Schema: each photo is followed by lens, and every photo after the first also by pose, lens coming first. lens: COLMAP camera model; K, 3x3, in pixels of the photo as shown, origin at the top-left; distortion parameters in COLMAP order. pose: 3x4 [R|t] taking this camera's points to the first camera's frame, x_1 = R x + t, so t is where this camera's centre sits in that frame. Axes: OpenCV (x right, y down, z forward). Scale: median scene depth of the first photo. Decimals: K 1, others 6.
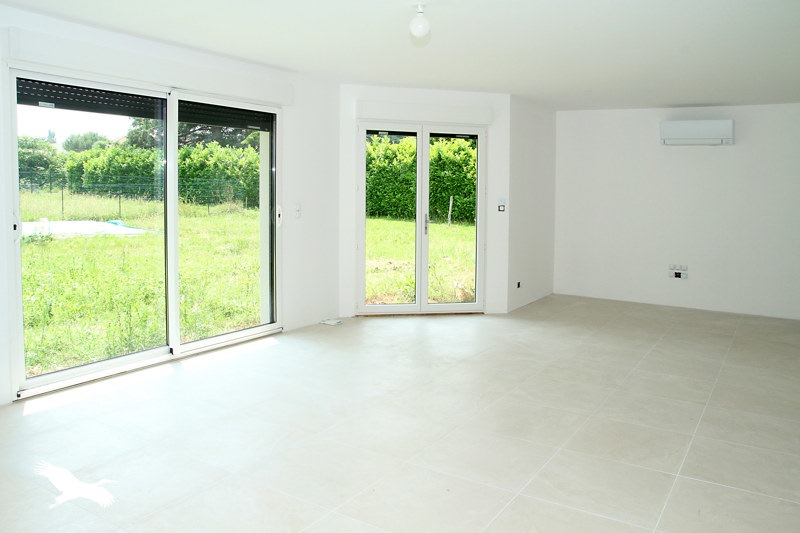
lens RADIAL K [[653.1, 0, 400.0], [0, 653.1, 266.5], [0, 0, 1]] dist [-0.080591, -0.001535]
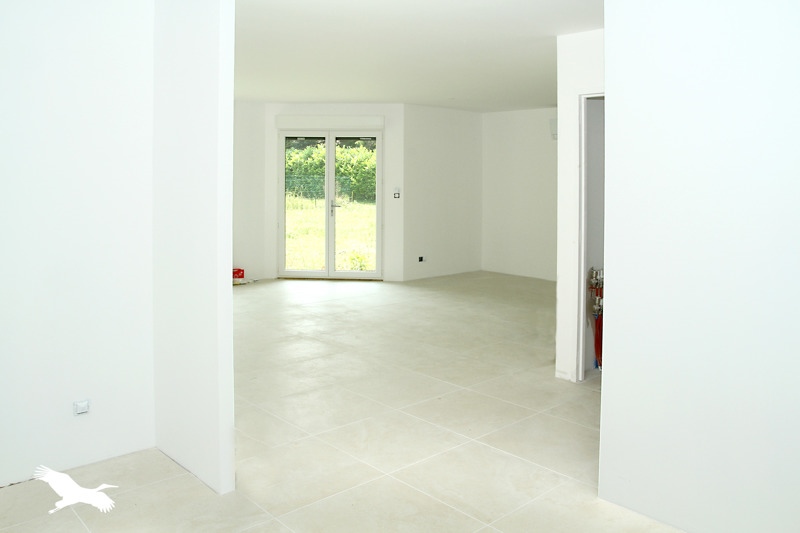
lens RADIAL K [[653.1, 0, 400.0], [0, 653.1, 266.5], [0, 0, 1]] dist [-0.080591, -0.001535]
pose [[0.963143, 0.024379, -0.267882, 0.408072], [-0.023027, 0.999701, 0.008188, 0.028382], [0.268001, -0.001718, 0.963417, -0.160940]]
